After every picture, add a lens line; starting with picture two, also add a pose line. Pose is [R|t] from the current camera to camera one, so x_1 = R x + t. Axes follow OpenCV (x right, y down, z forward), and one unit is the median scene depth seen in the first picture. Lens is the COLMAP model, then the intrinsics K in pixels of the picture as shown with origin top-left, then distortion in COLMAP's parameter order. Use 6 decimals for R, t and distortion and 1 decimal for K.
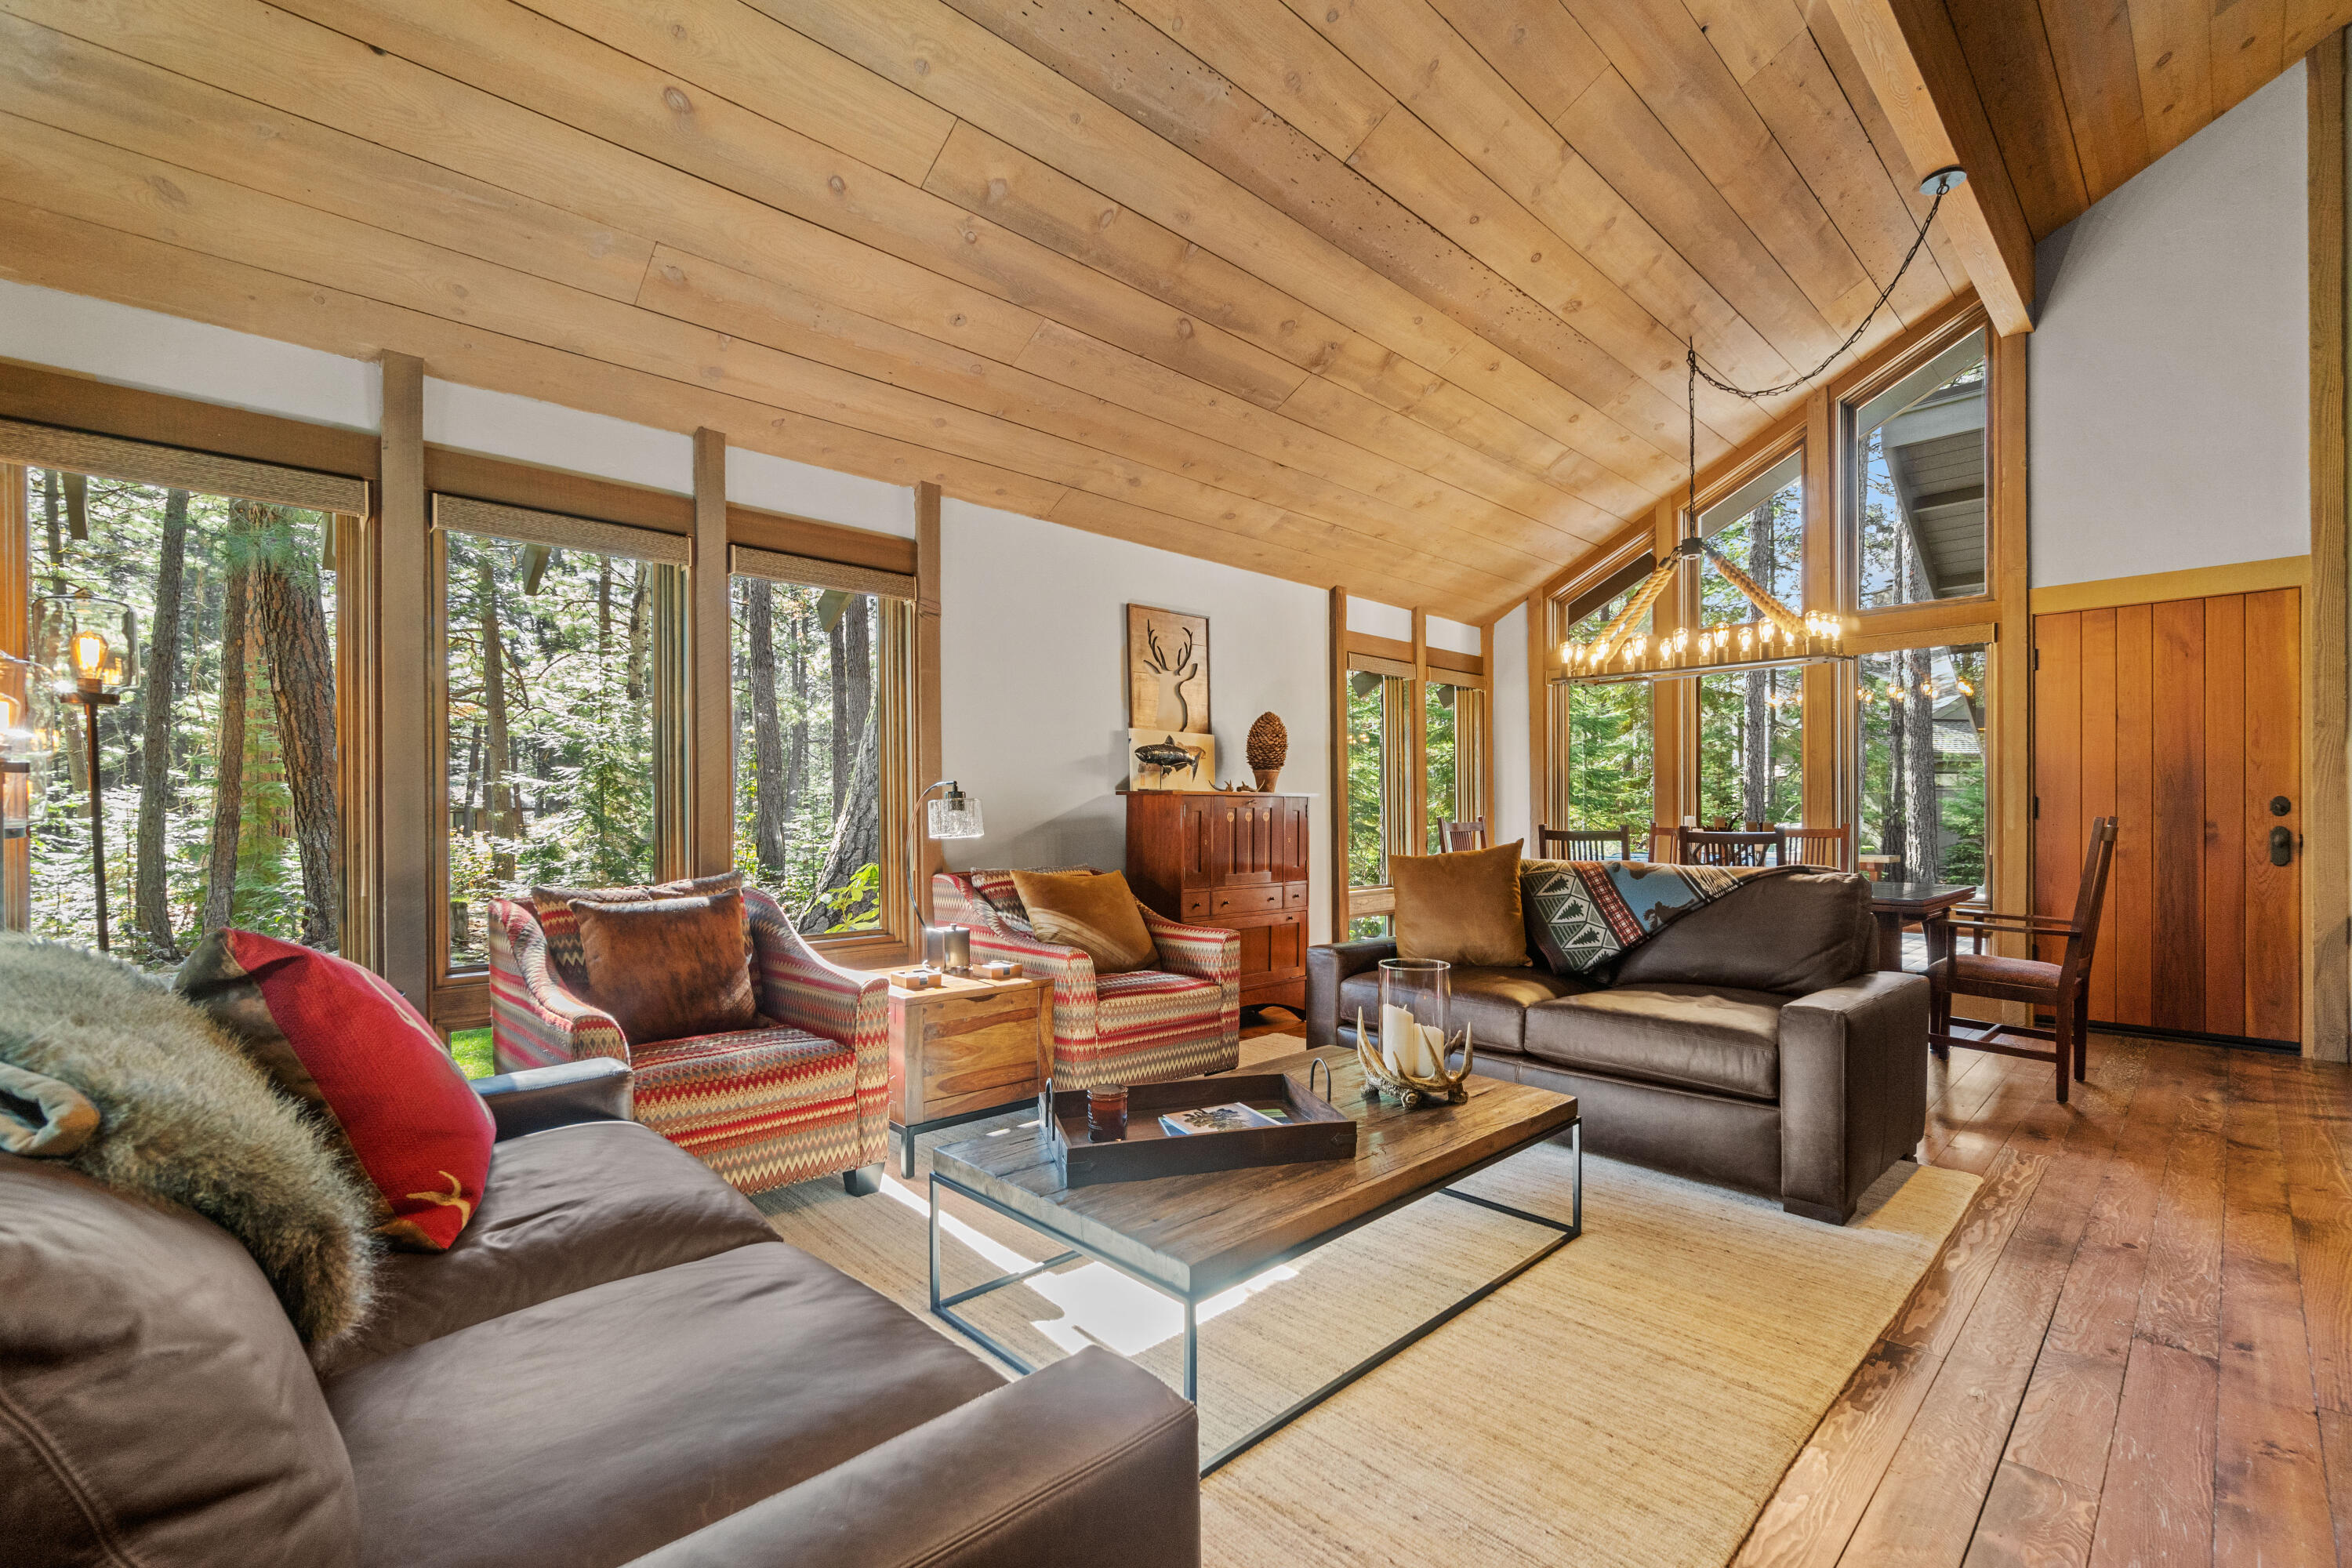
lens RADIAL K [[1025.9, 0, 1187.4], [0, 1025.9, 817.6], [0, 0, 1]] dist [-0.000617, 0.000142]
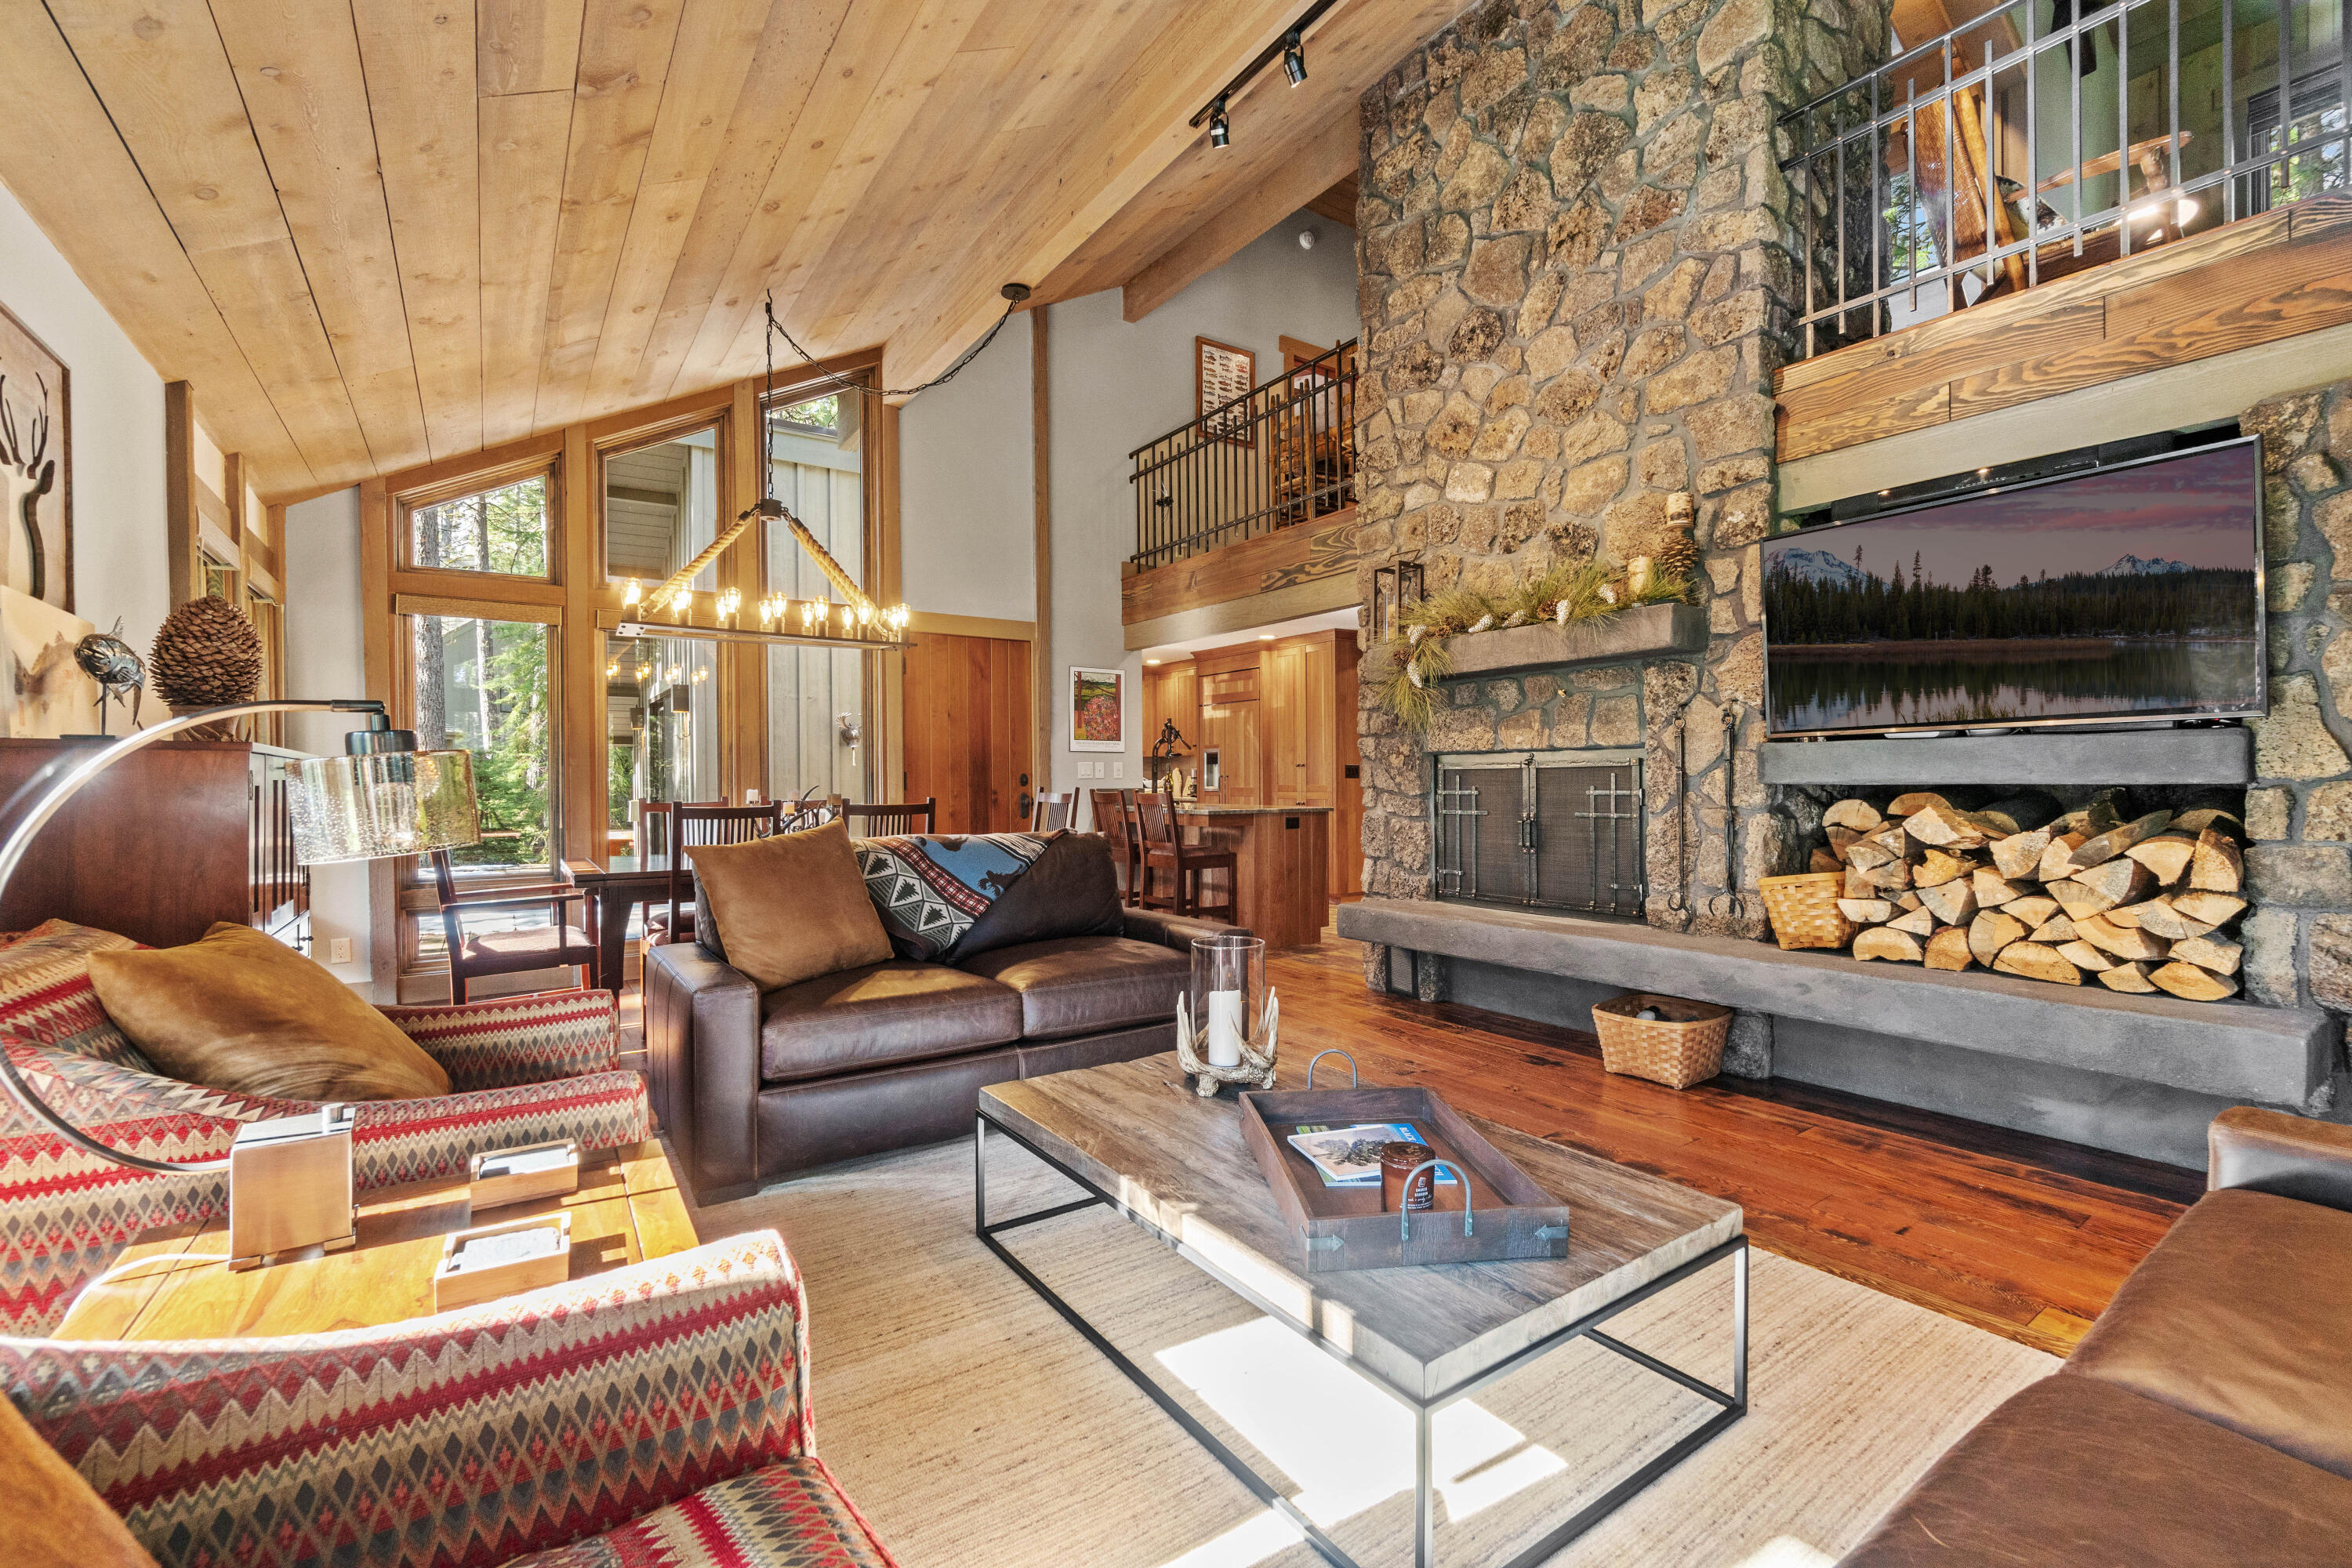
lens RADIAL K [[1007.4, 0, 1197.1], [0, 1007.4, 776.7], [0, 0, 1]] dist [-0.002860, 0.000260]
pose [[0.157058, 0.004768, 0.987578, -0.405178], [0.012573, 0.999898, -0.006827, -0.002374], [-0.987509, 0.013489, 0.156982, 0.501932]]
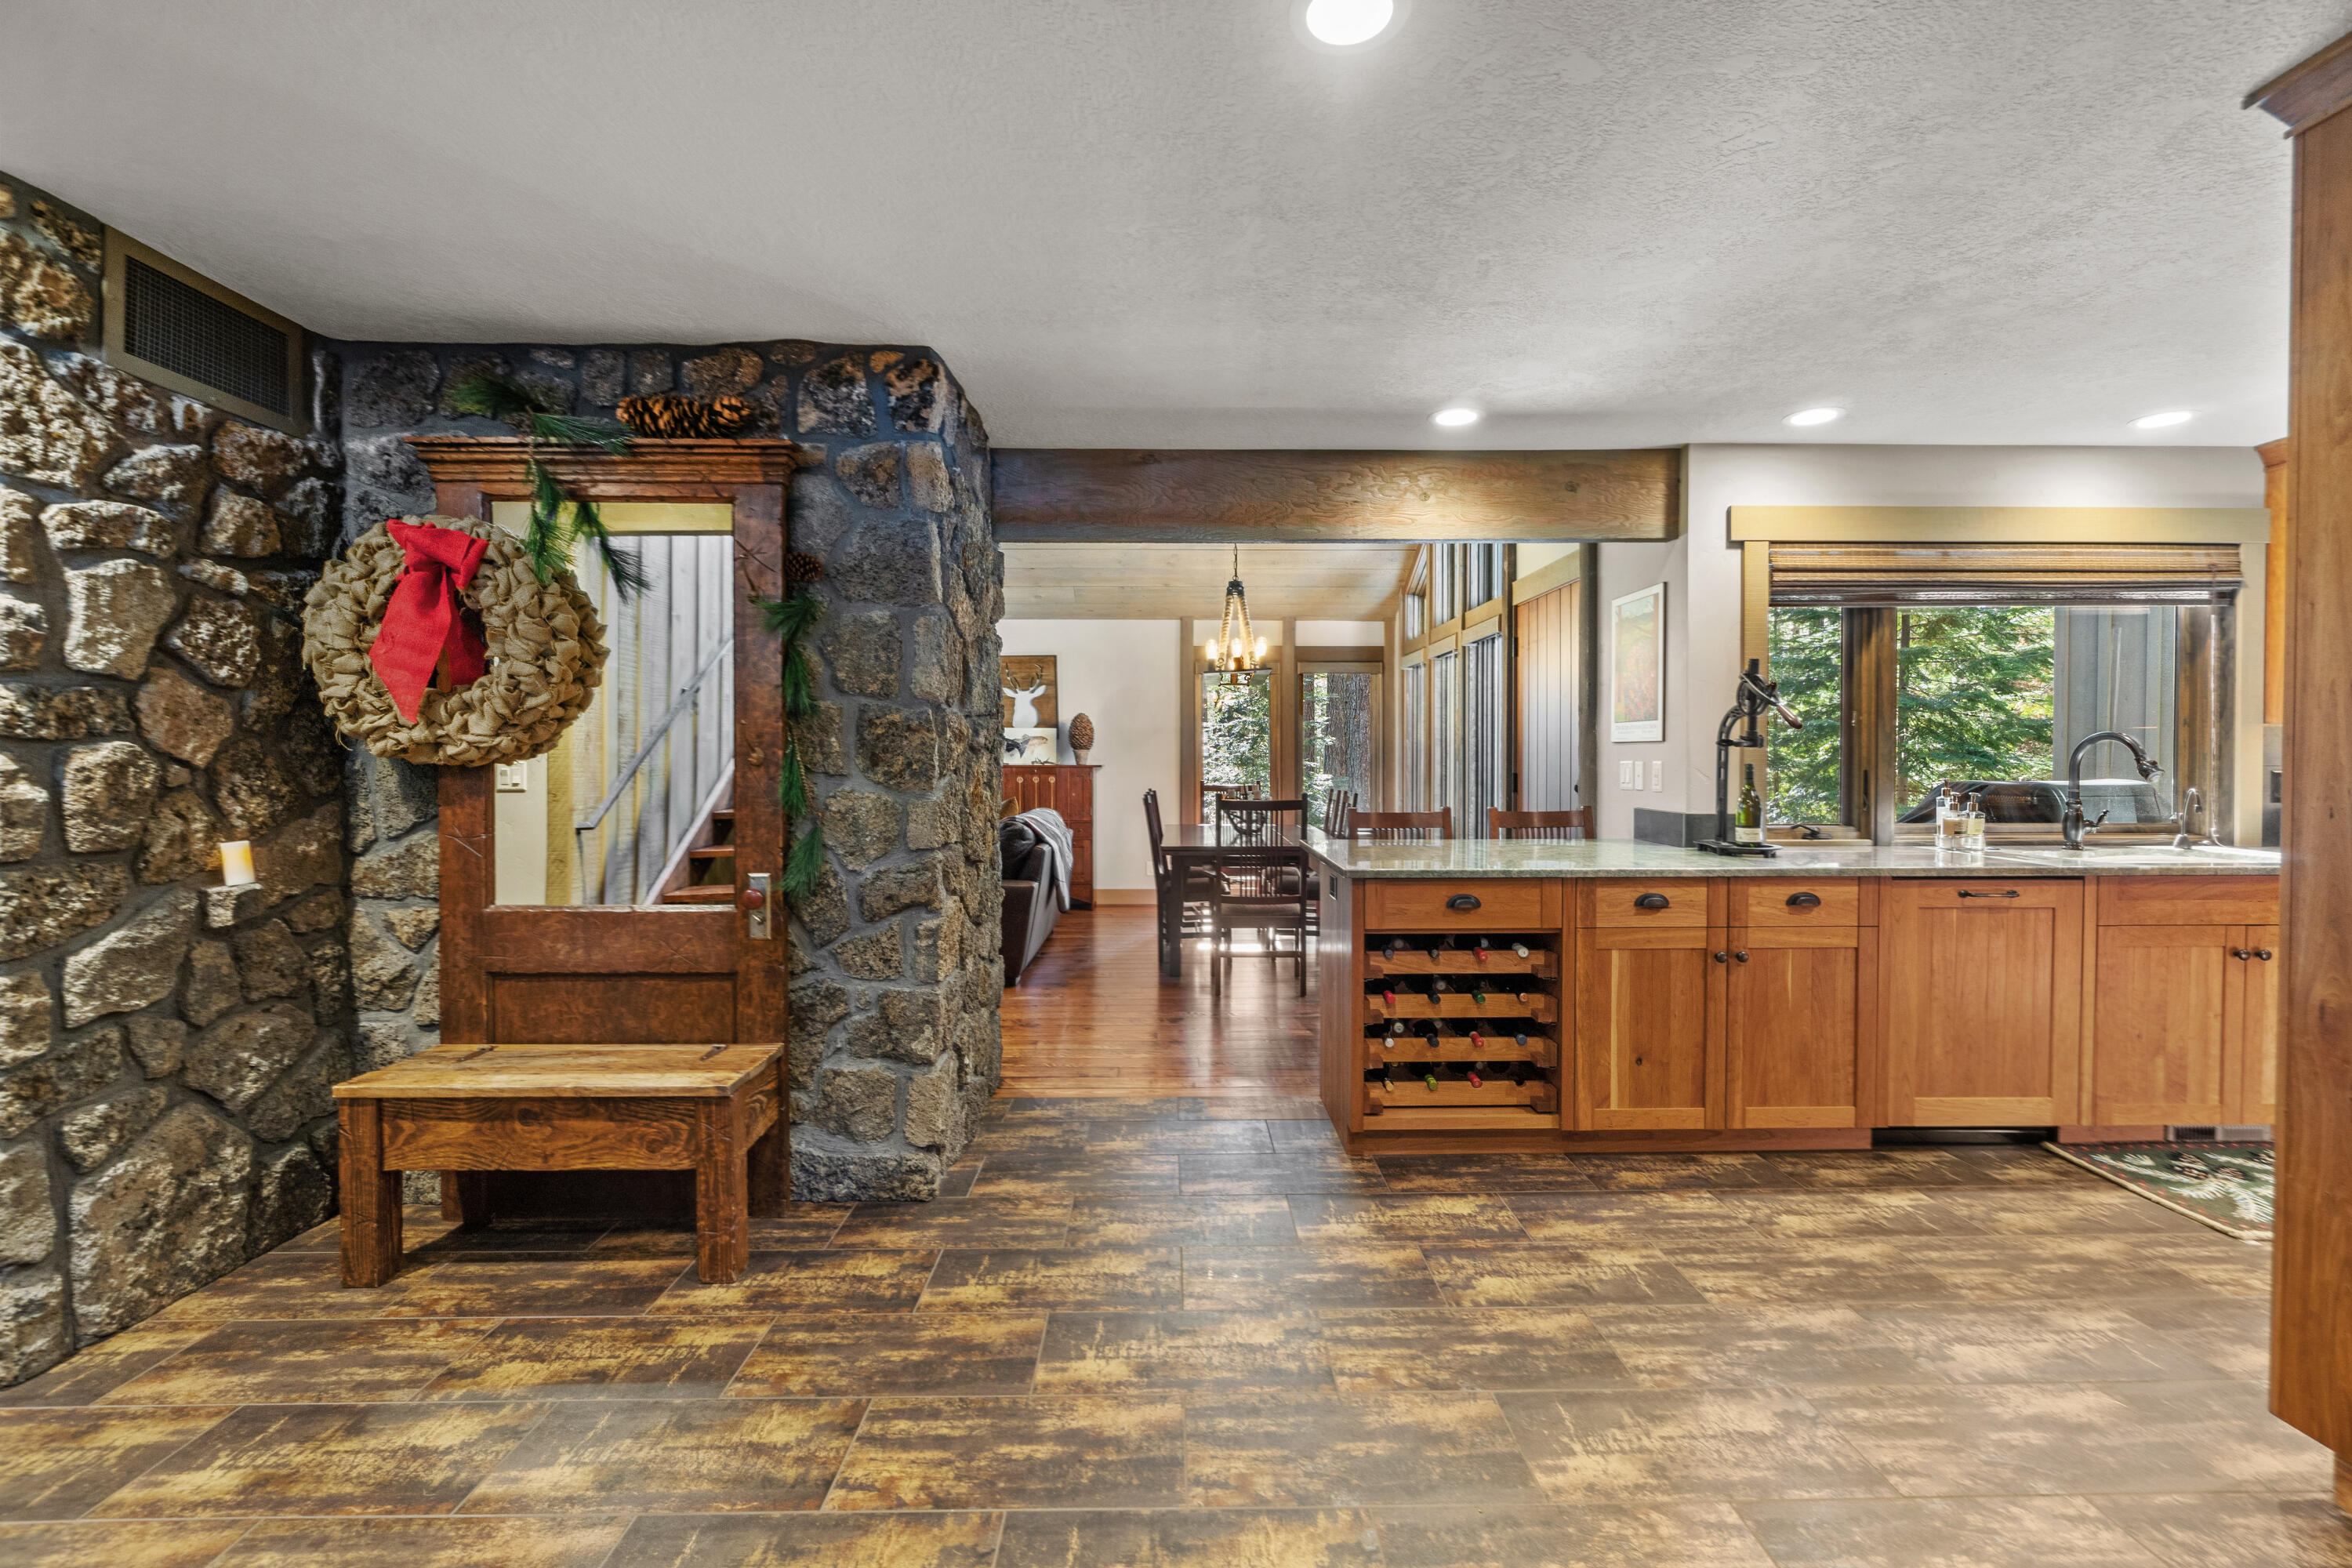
lens RADIAL K [[1007.4, 0, 1197.1], [0, 1007.4, 776.7], [0, 0, 1]] dist [-0.002860, 0.000260]
pose [[0.731541, 0.014881, -0.681635, 1.491327], [-0.004550, 0.999846, 0.016944, -0.037532], [0.681782, -0.009294, 0.731496, -0.020820]]
